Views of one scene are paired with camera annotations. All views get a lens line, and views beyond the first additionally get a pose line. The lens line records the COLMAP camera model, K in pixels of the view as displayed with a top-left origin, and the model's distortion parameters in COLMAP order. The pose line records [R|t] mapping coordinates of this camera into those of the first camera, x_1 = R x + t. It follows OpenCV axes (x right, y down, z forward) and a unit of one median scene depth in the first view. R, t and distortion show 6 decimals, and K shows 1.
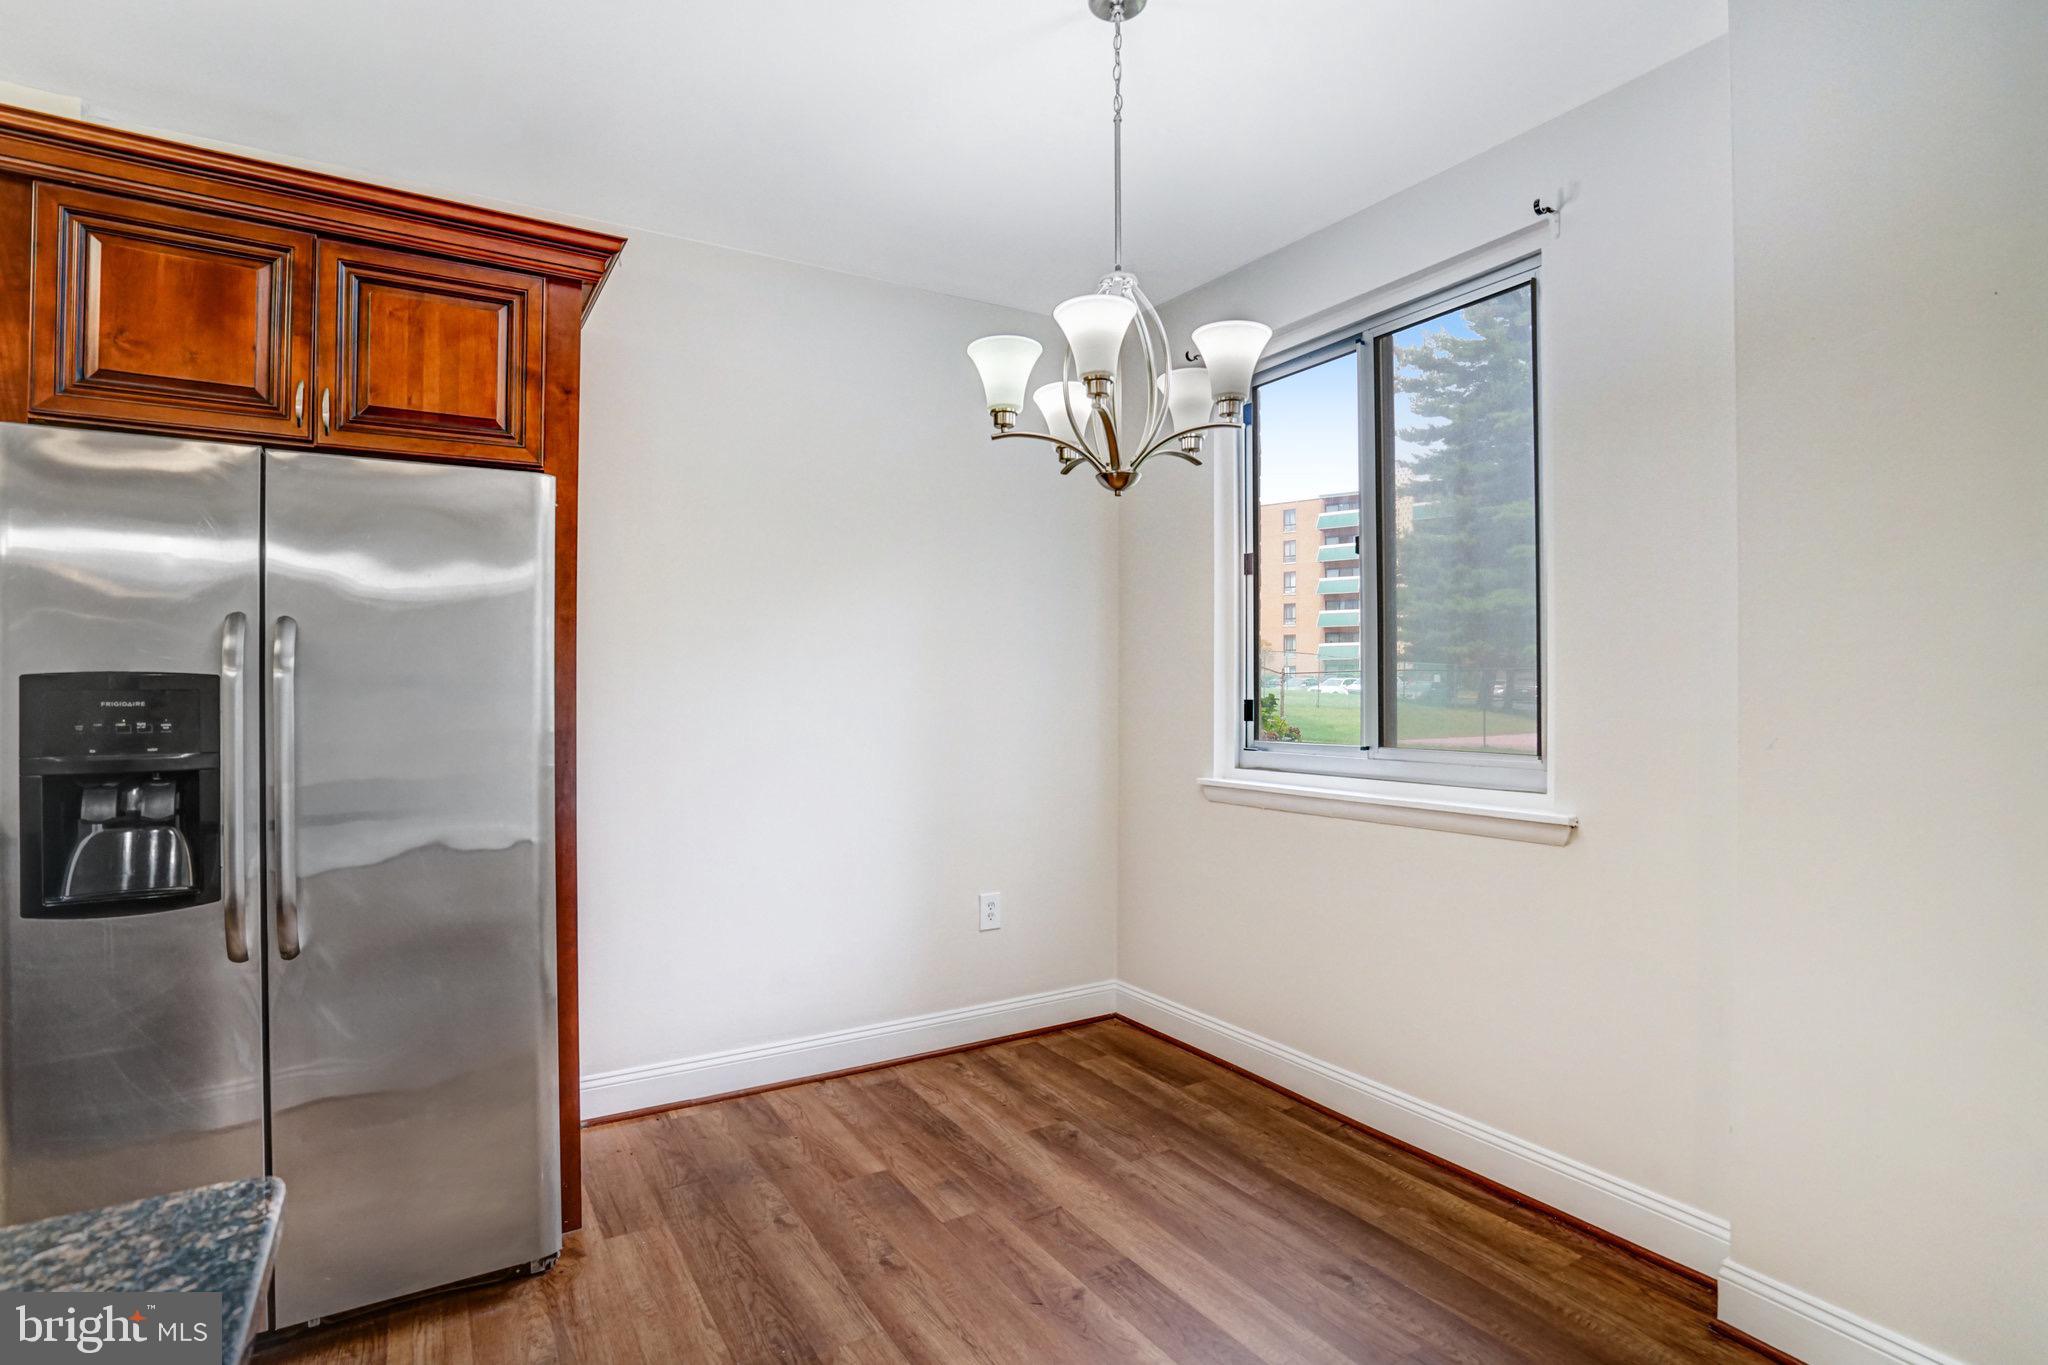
lens RADIAL K [[987.6, 0, 1015.3], [0, 987.6, 684.2], [0, 0, 1]] dist [-0.059177, 0.021534]
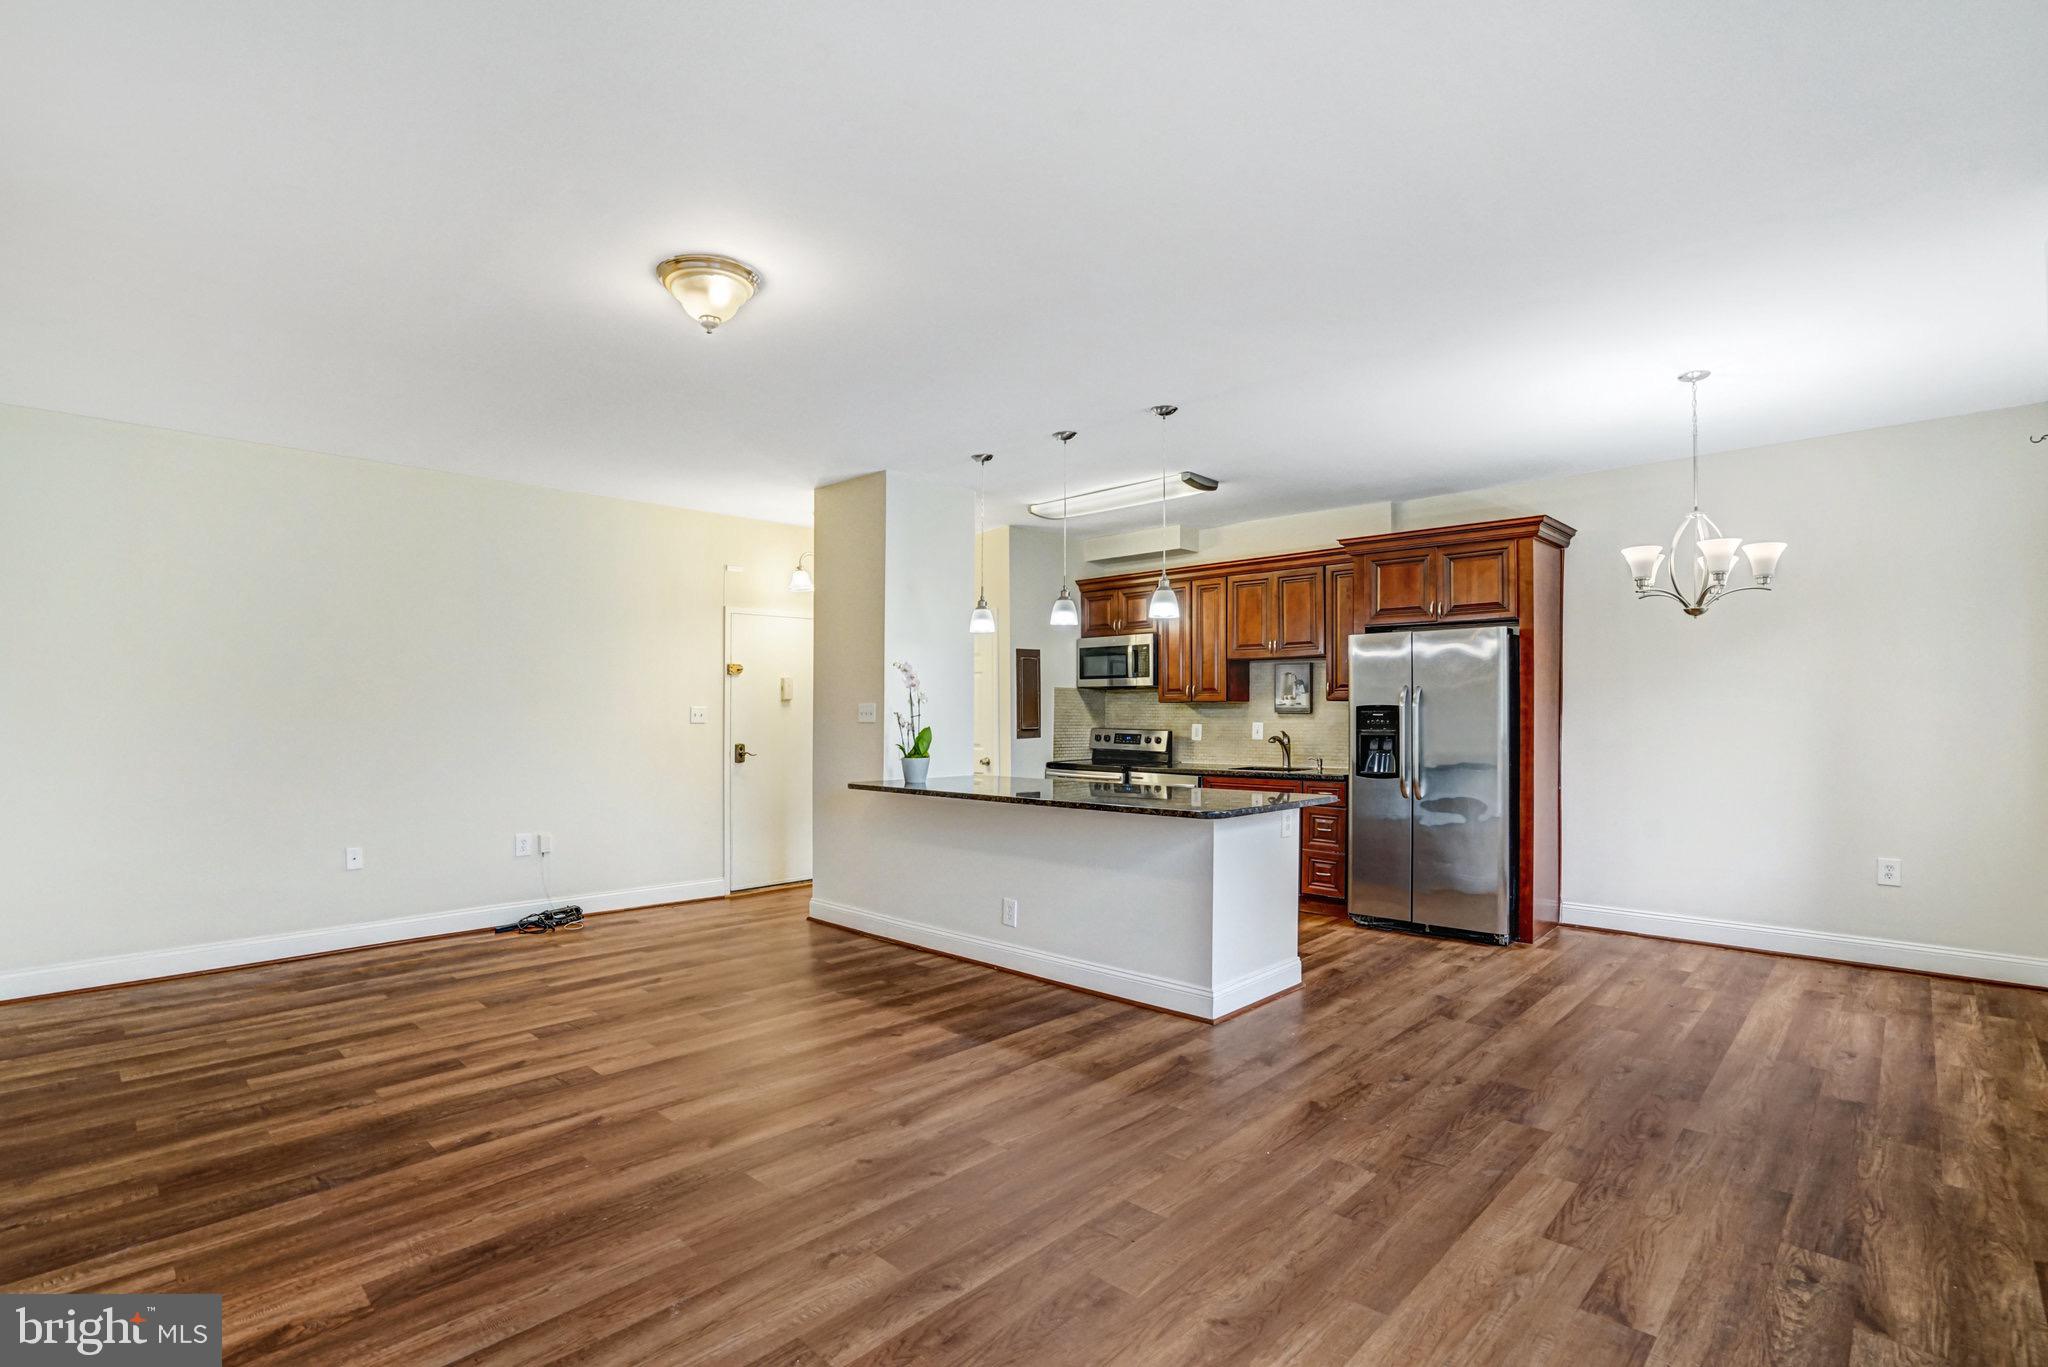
lens RADIAL K [[967.4, 0, 1015.7], [0, 967.4, 721.0], [0, 0, 1]] dist [-0.039818, 0.001161]
pose [[0.252713, 0.013041, -0.967453, 1.460558], [0.010015, 0.999820, 0.016093, -0.018717], [0.967489, -0.013756, 0.252537, -0.782582]]
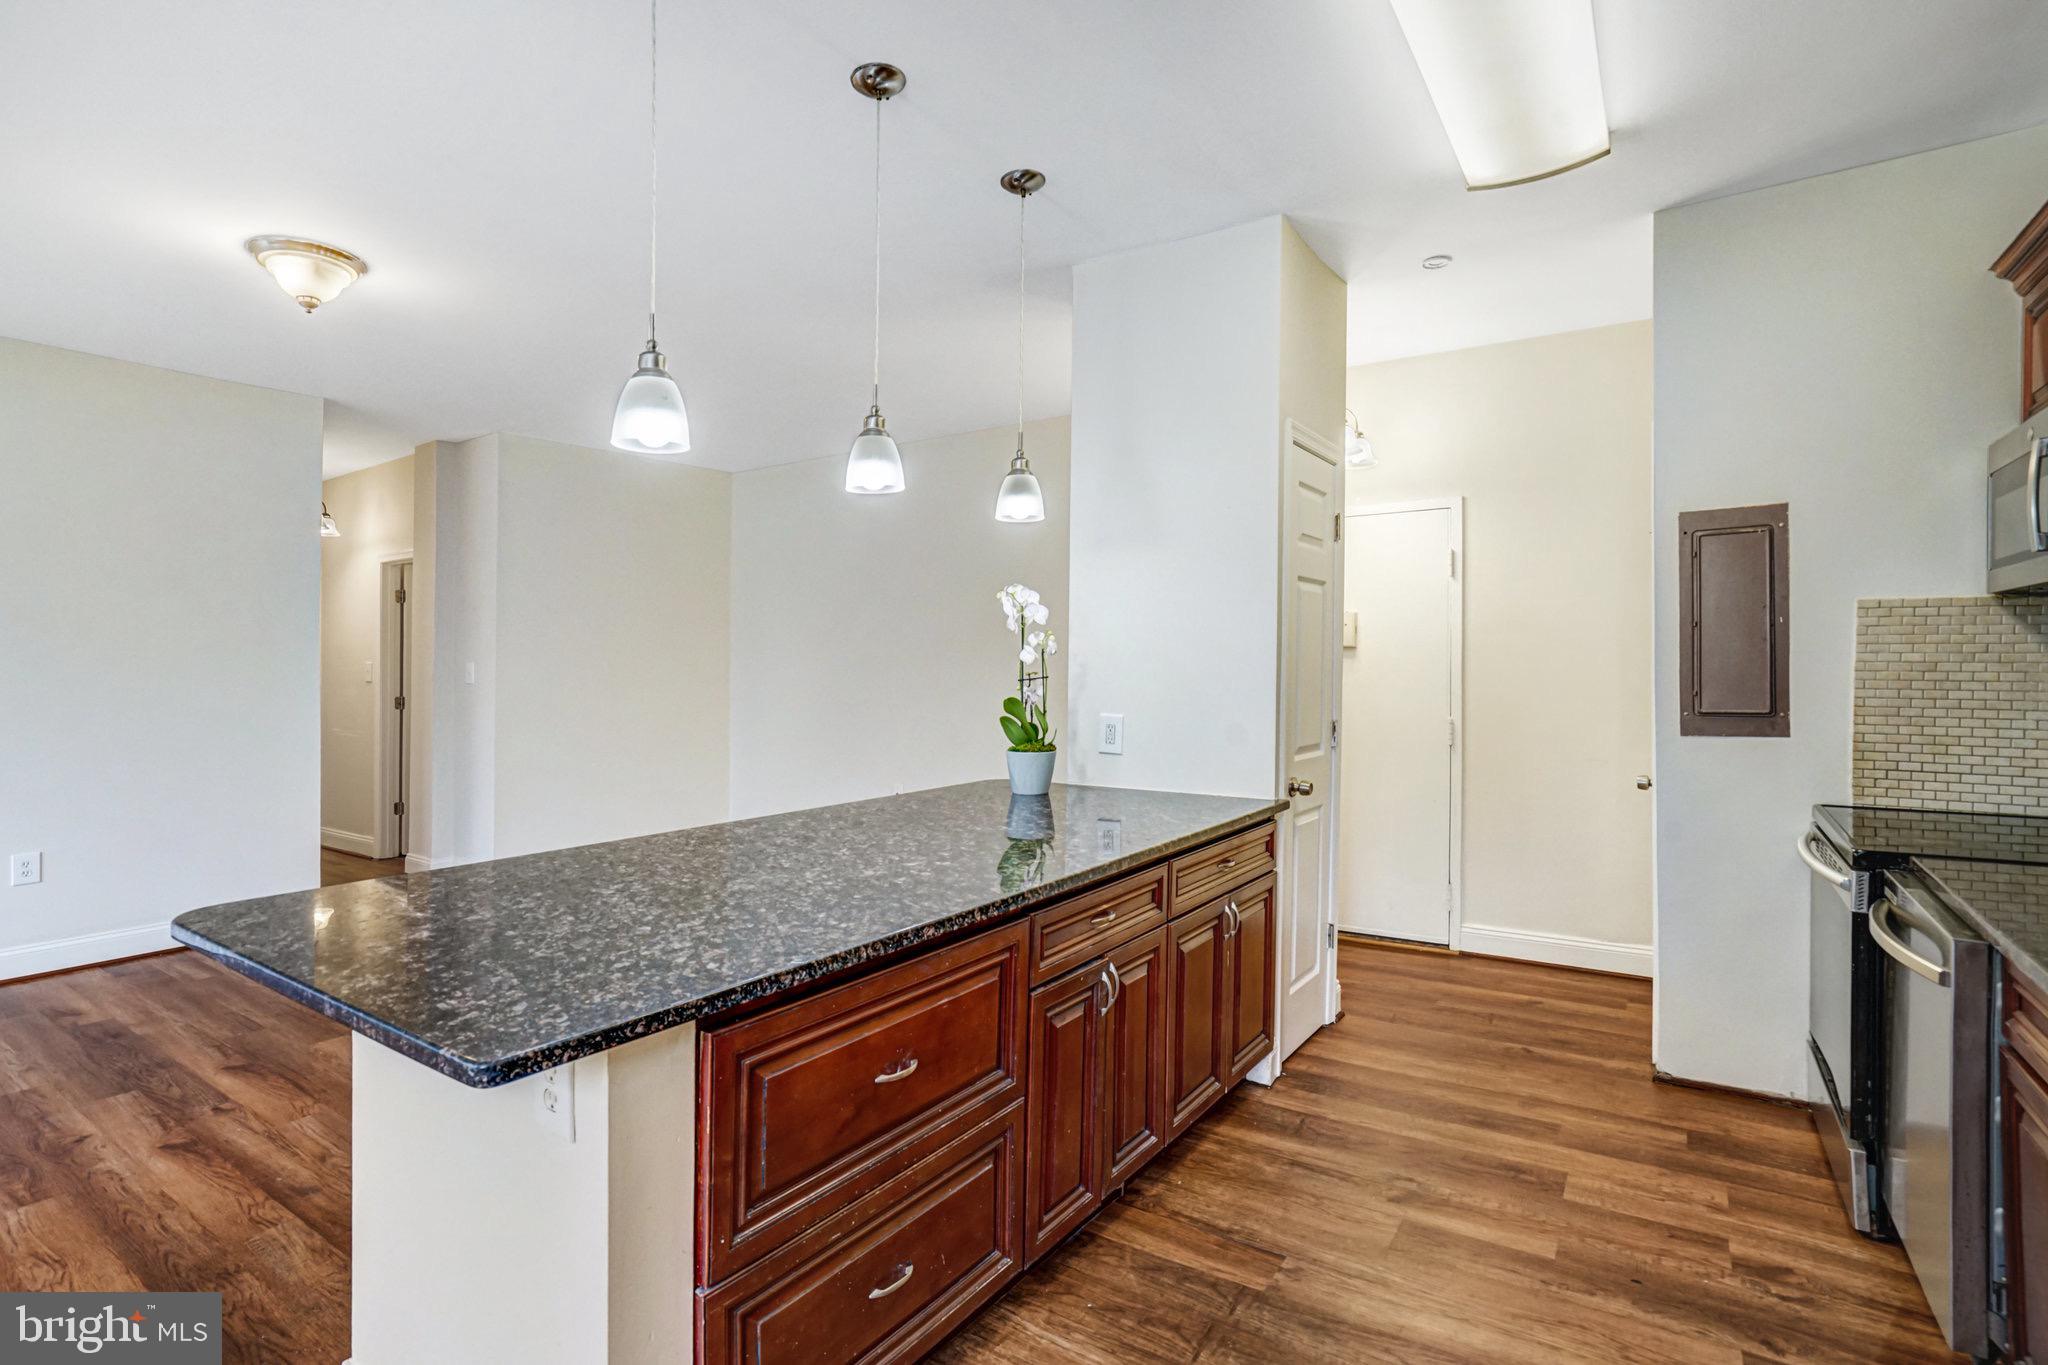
lens RADIAL K [[1006.0, 0, 957.6], [0, 1006.0, 678.6], [0, 0, 1]] dist [-0.065104, 0.043491]
pose [[-0.925325, 0.006875, -0.379112, -0.293984], [0.006833, 0.999976, 0.001455, -0.000264], [0.379112, -0.001244, -0.925350, 0.852885]]
